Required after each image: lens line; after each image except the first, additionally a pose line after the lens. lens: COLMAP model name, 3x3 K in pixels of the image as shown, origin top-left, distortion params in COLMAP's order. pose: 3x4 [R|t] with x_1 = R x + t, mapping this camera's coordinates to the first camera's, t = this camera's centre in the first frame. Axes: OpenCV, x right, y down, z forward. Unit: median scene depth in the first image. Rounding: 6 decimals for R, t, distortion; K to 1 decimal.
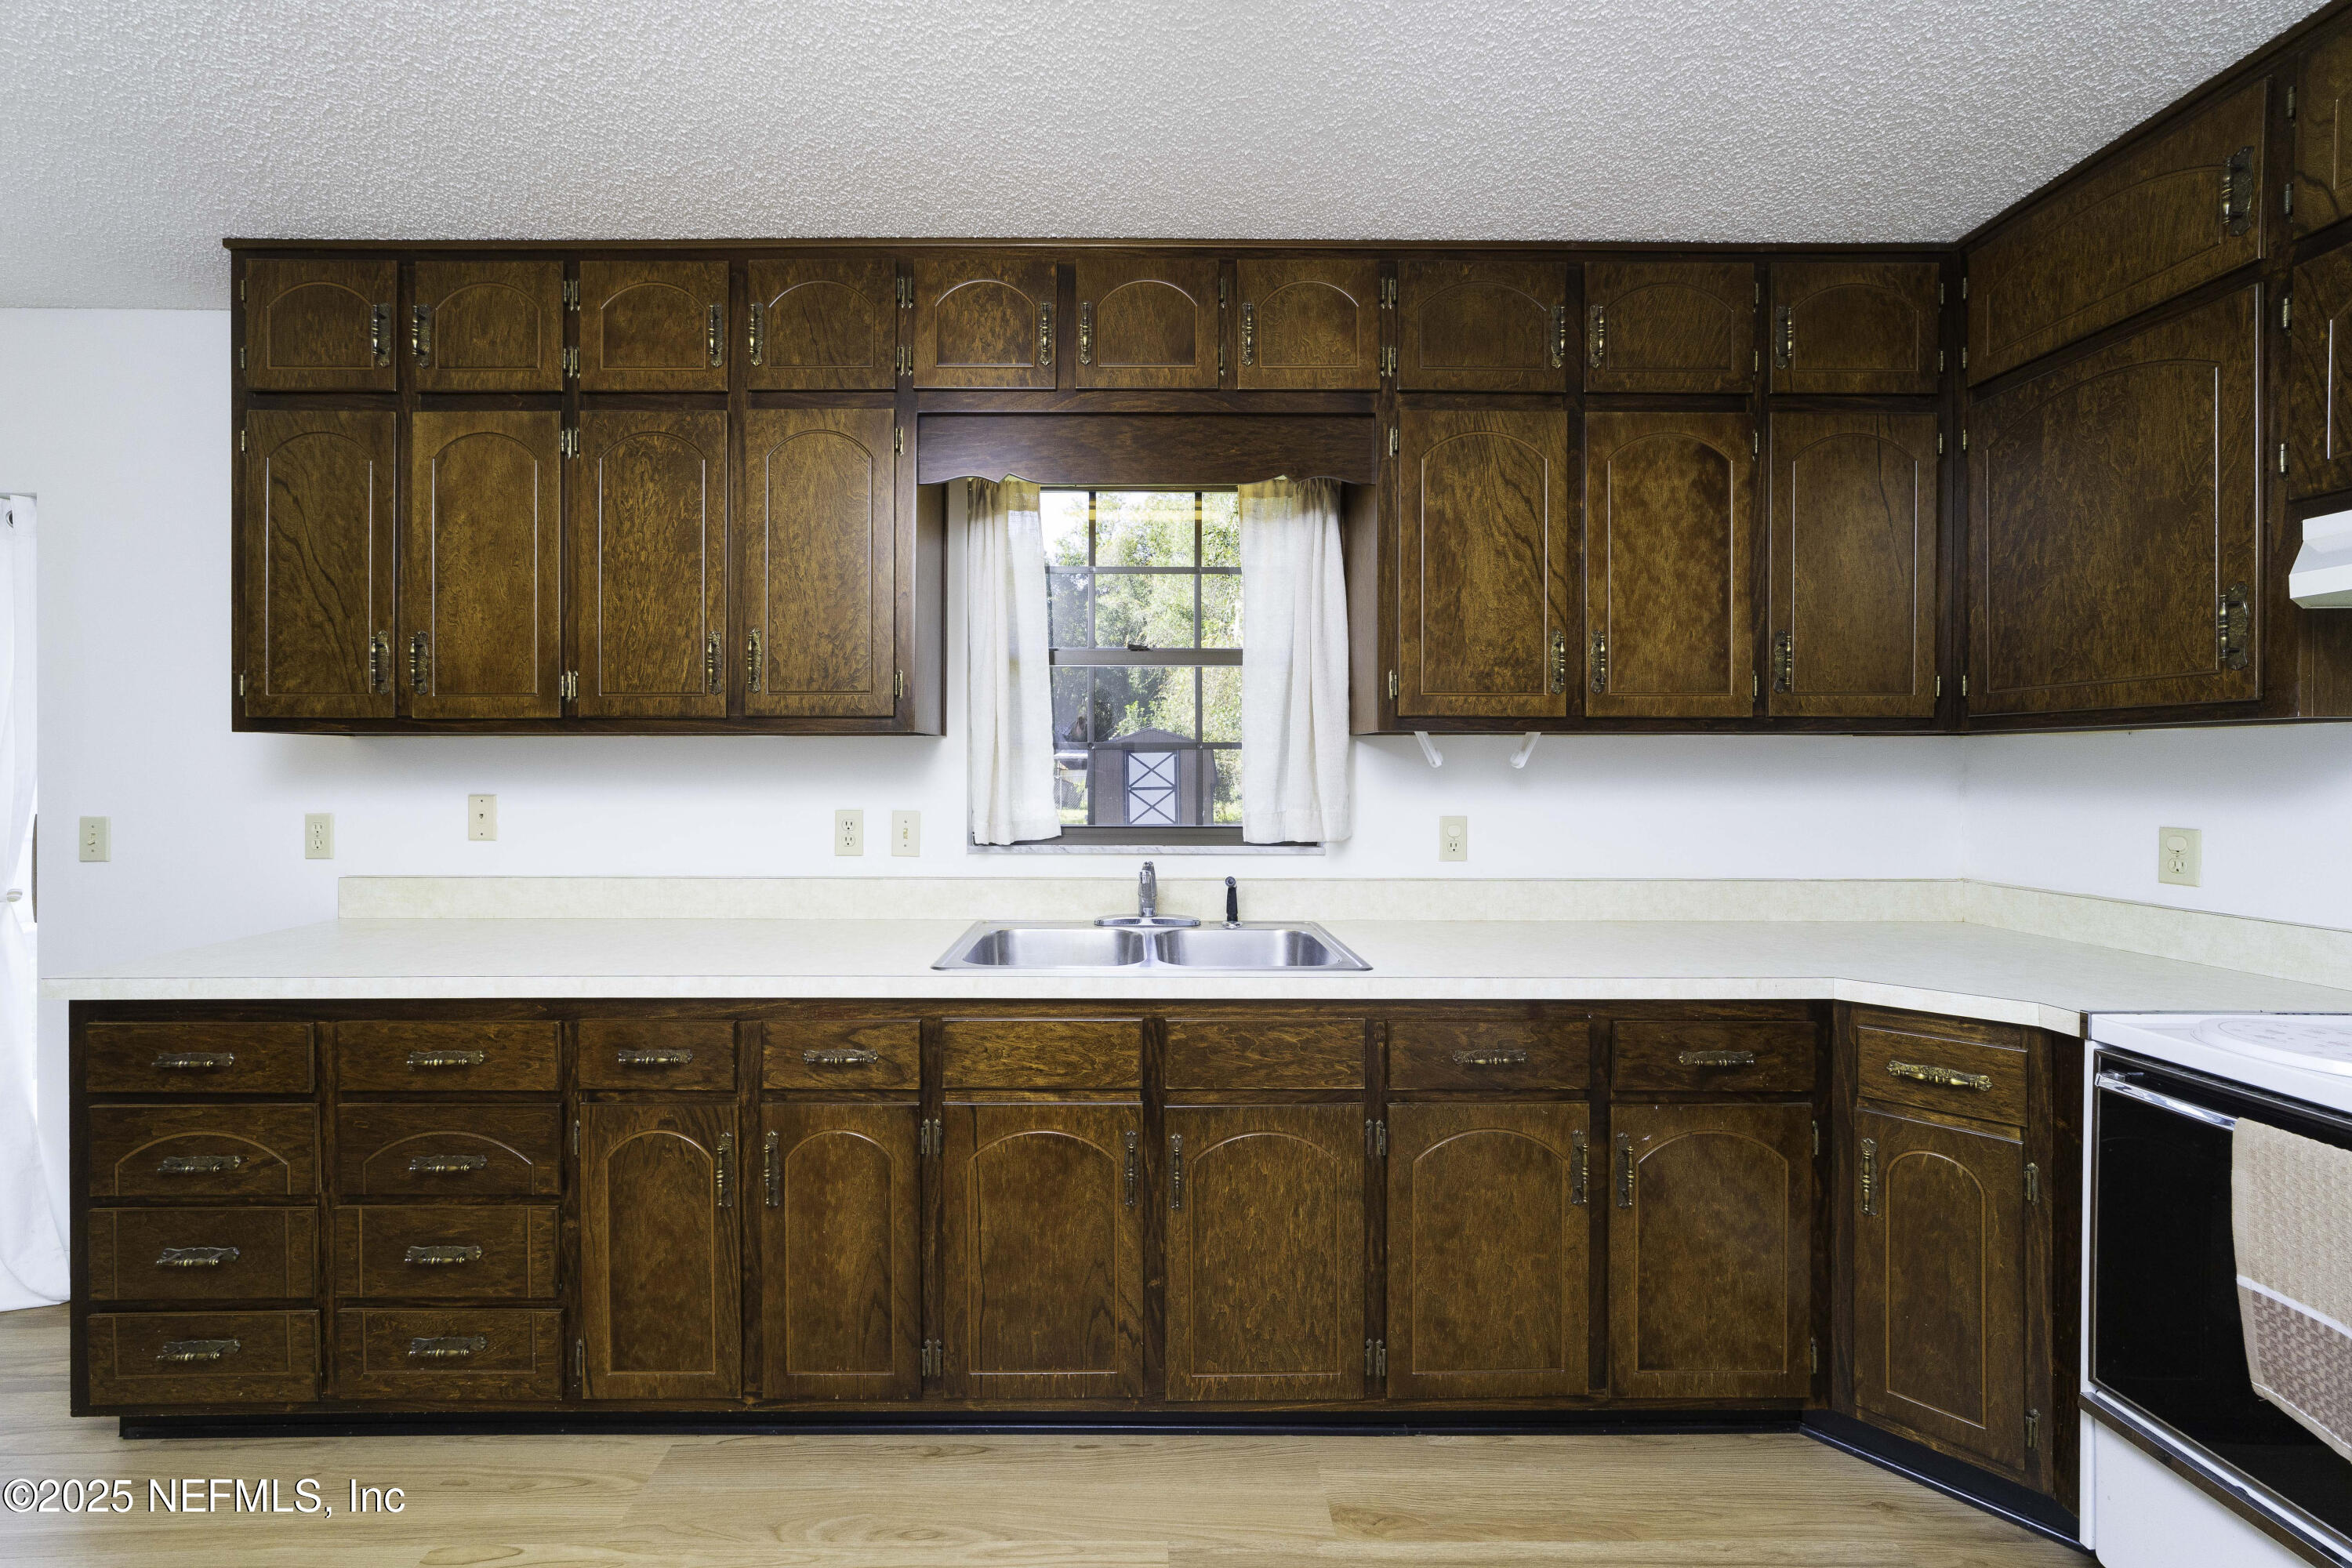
lens RADIAL K [[921.4, 0, 1143.9], [0, 921.4, 765.9], [0, 0, 1]] dist [-0.018237, 0.008906]
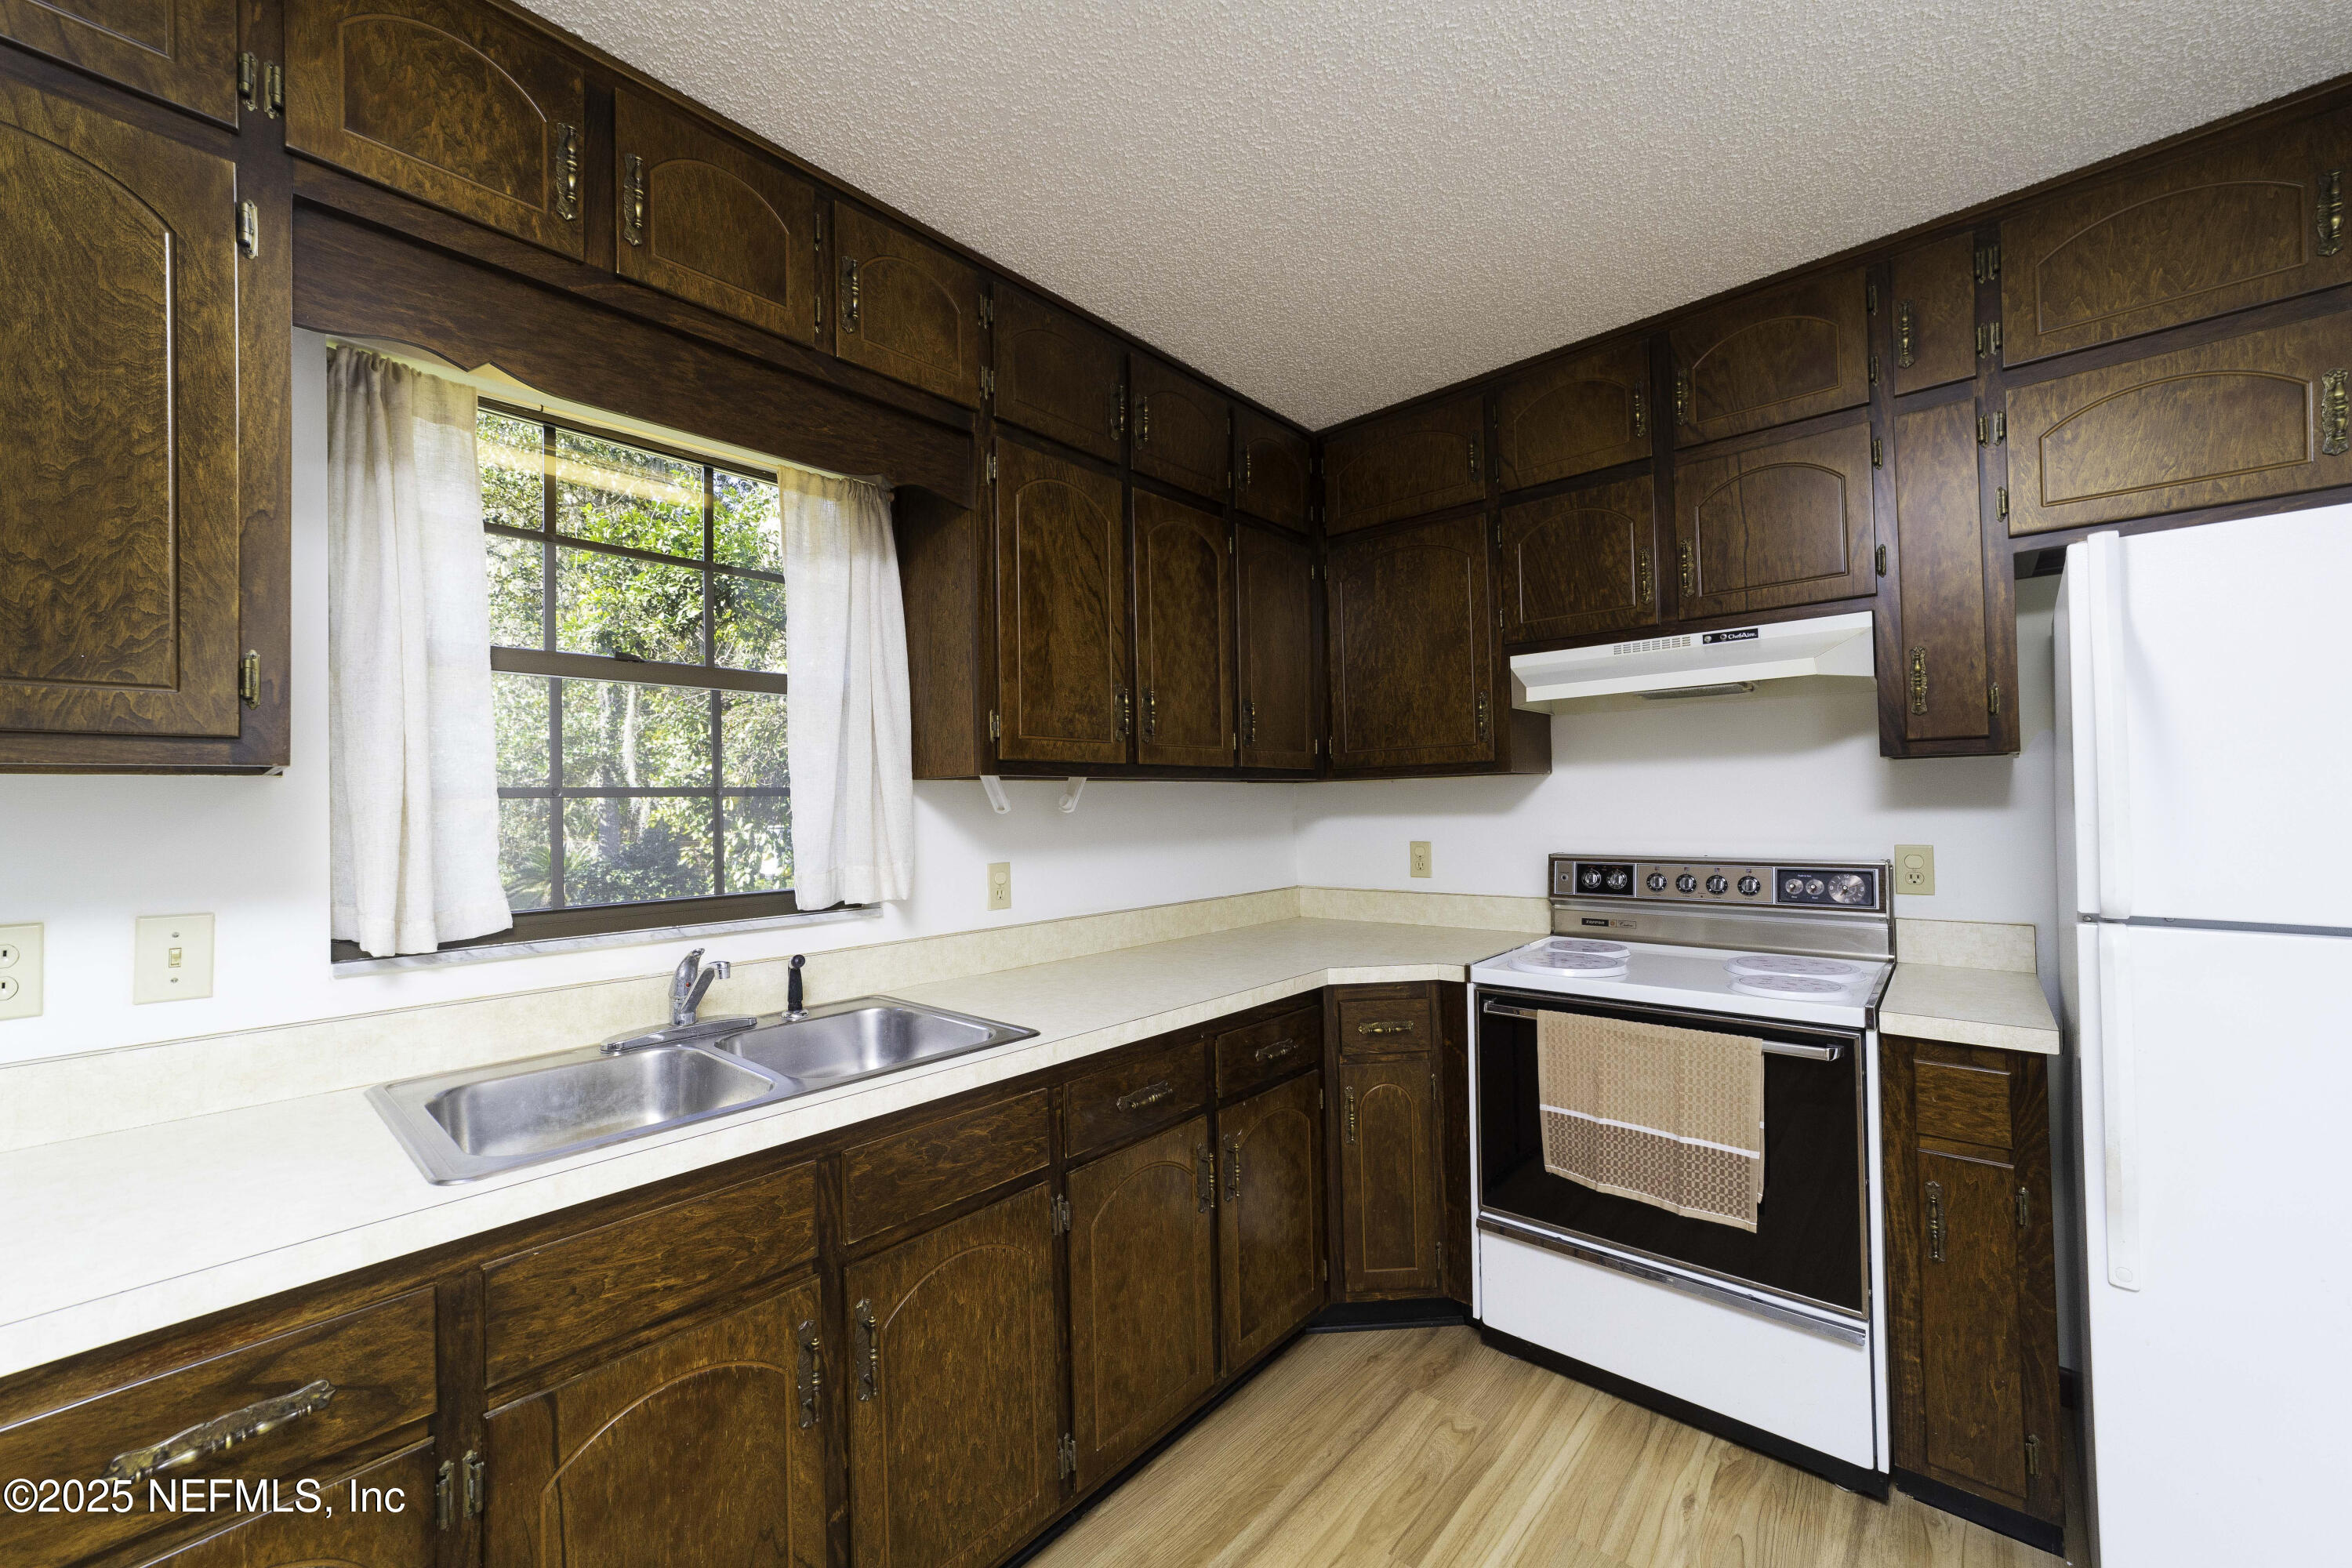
lens RADIAL K [[904.0, 0, 1168.0], [0, 904.0, 787.6], [0, 0, 1]] dist [-0.018689, 0.008435]
pose [[0.670858, 0.000727, 0.741585, -0.299304], [0.021974, 0.999541, -0.020859, -0.002166], [-0.741260, 0.030289, 0.670534, 0.259146]]
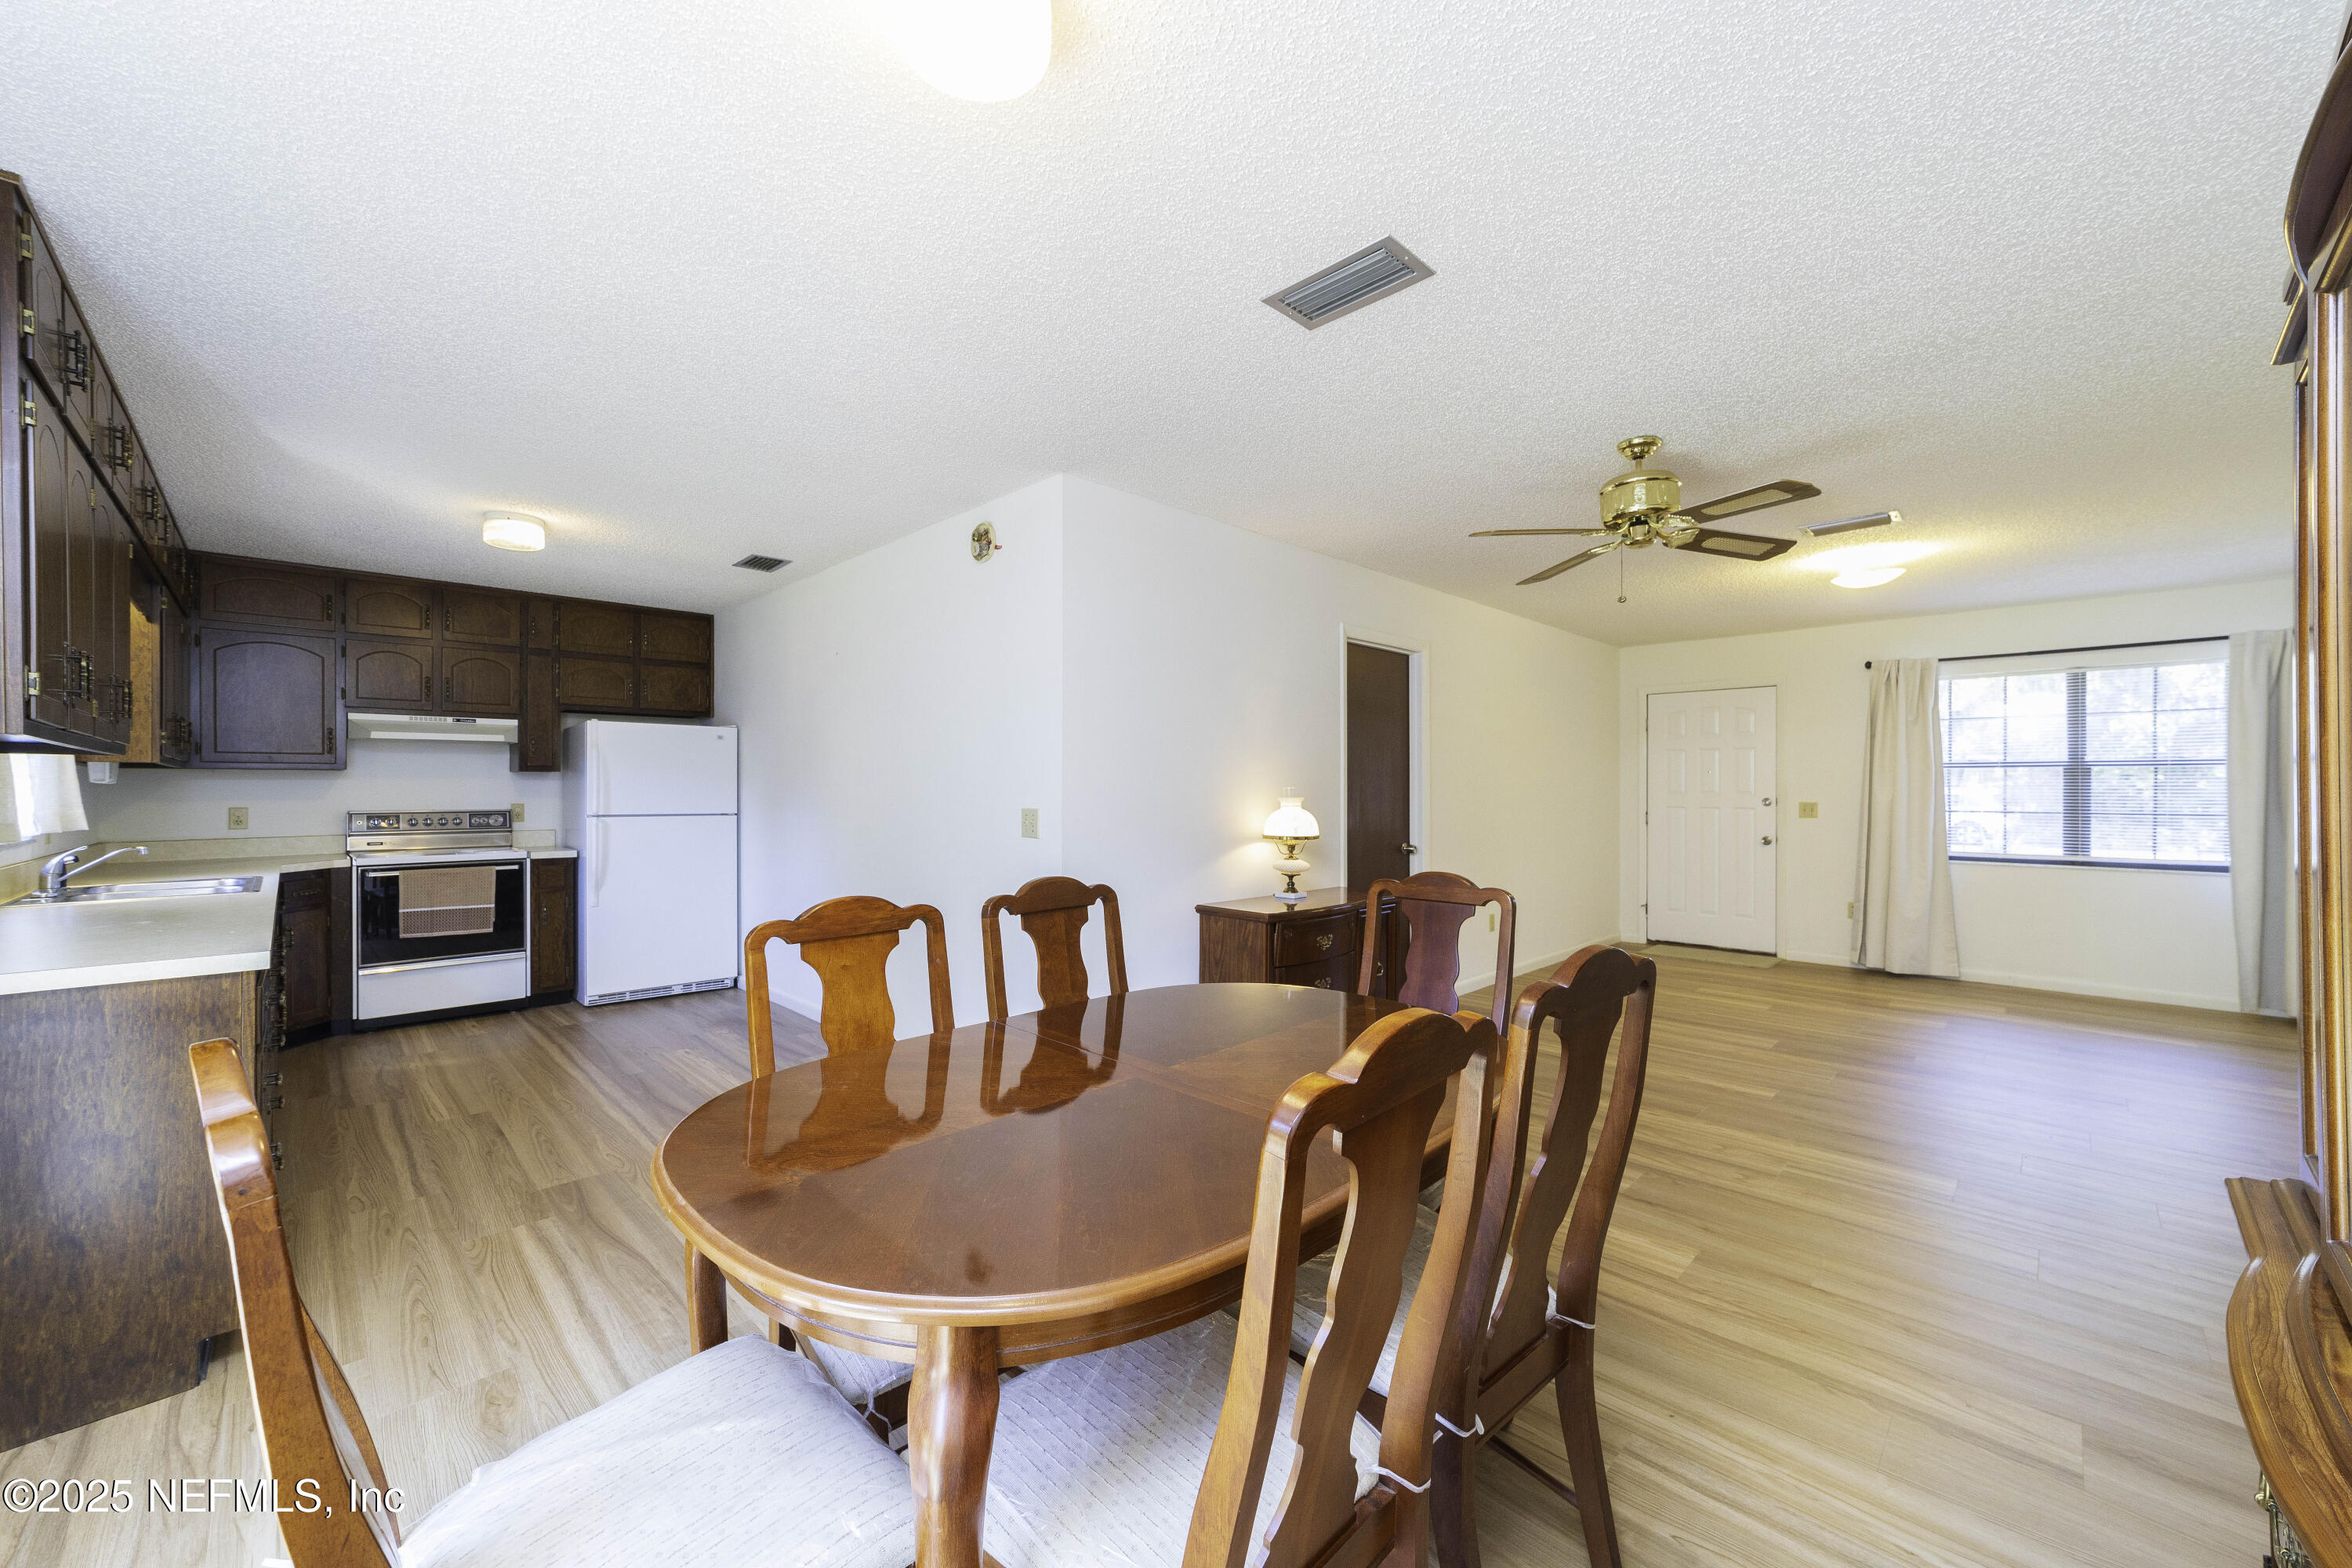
lens RADIAL K [[910.7, 0, 1172.1], [0, 910.7, 784.2], [0, 0, 1]] dist [-0.037910, 0.016772]
pose [[-0.695481, 0.004113, 0.718533, -2.425706], [0.001071, 0.999988, -0.004688, 0.014395], [-0.718544, -0.002491, -0.695477, 0.805334]]
